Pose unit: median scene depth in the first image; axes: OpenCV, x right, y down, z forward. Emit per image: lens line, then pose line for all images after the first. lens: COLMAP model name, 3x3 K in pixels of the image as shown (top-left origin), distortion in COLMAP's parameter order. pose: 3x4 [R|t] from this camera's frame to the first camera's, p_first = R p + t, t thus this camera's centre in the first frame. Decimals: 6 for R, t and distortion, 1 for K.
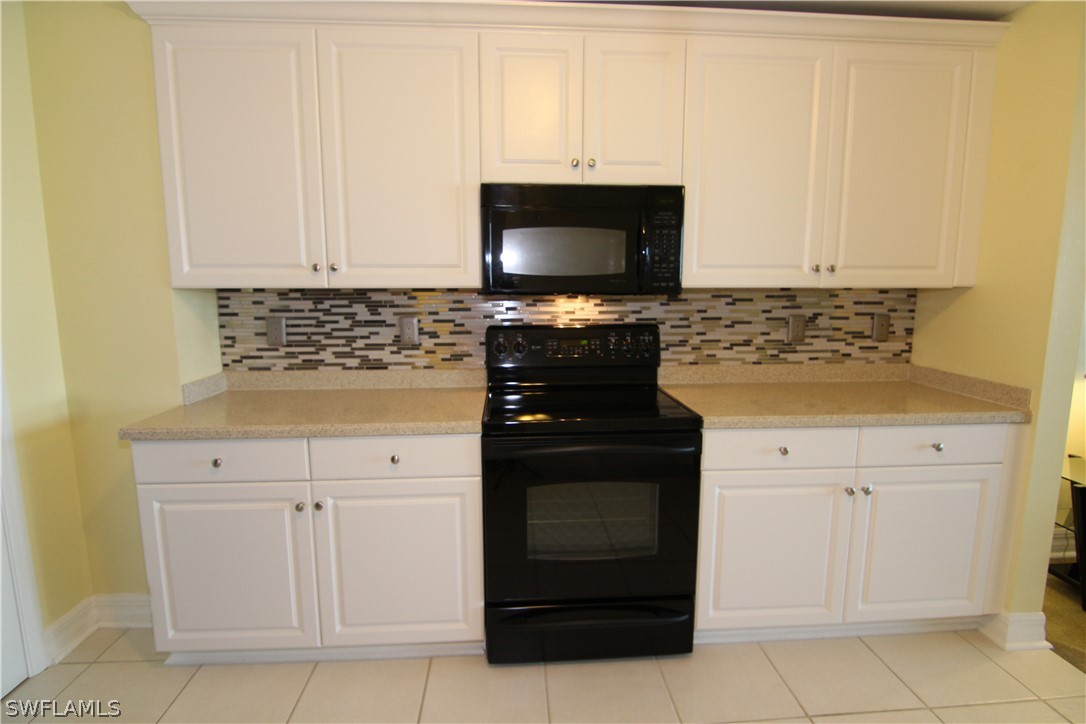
lens RADIAL K [[551.6, 0, 544.9], [0, 551.6, 359.1], [0, 0, 1]] dist [0.001319, -0.018965]
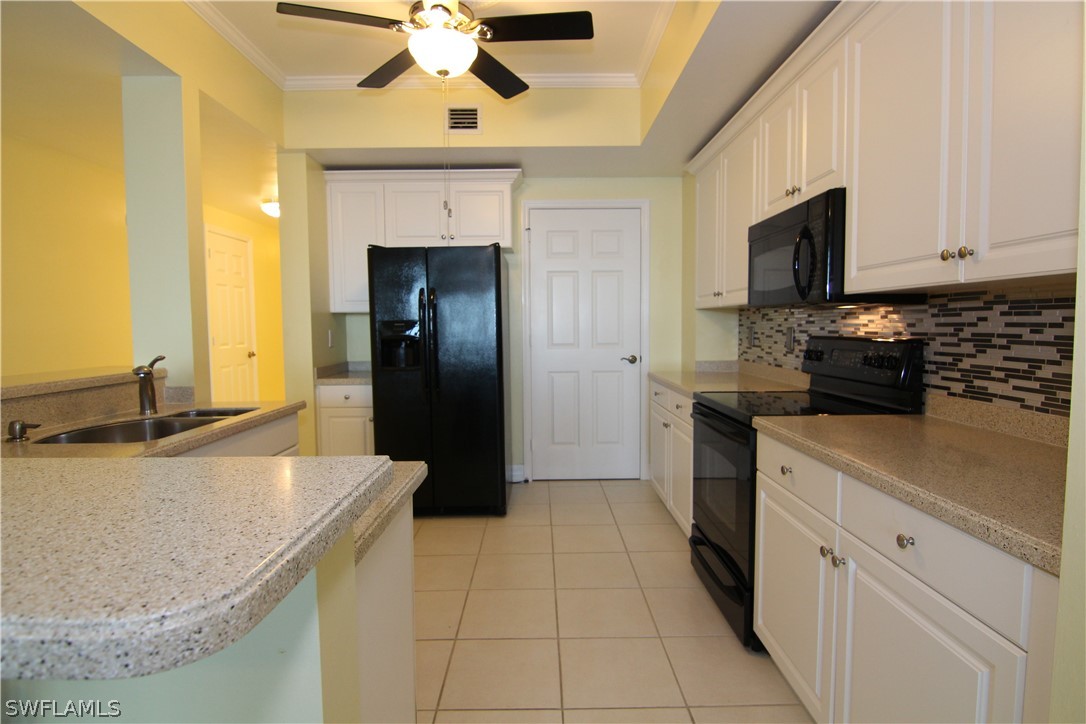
lens RADIAL K [[551.6, 0, 544.9], [0, 551.6, 359.1], [0, 0, 1]] dist [0.001319, -0.018965]
pose [[-0.059807, 0.062758, -0.996235, 1.060877], [-0.131336, 0.988851, 0.070177, -0.019335], [0.989532, 0.135039, -0.050898, 0.501067]]
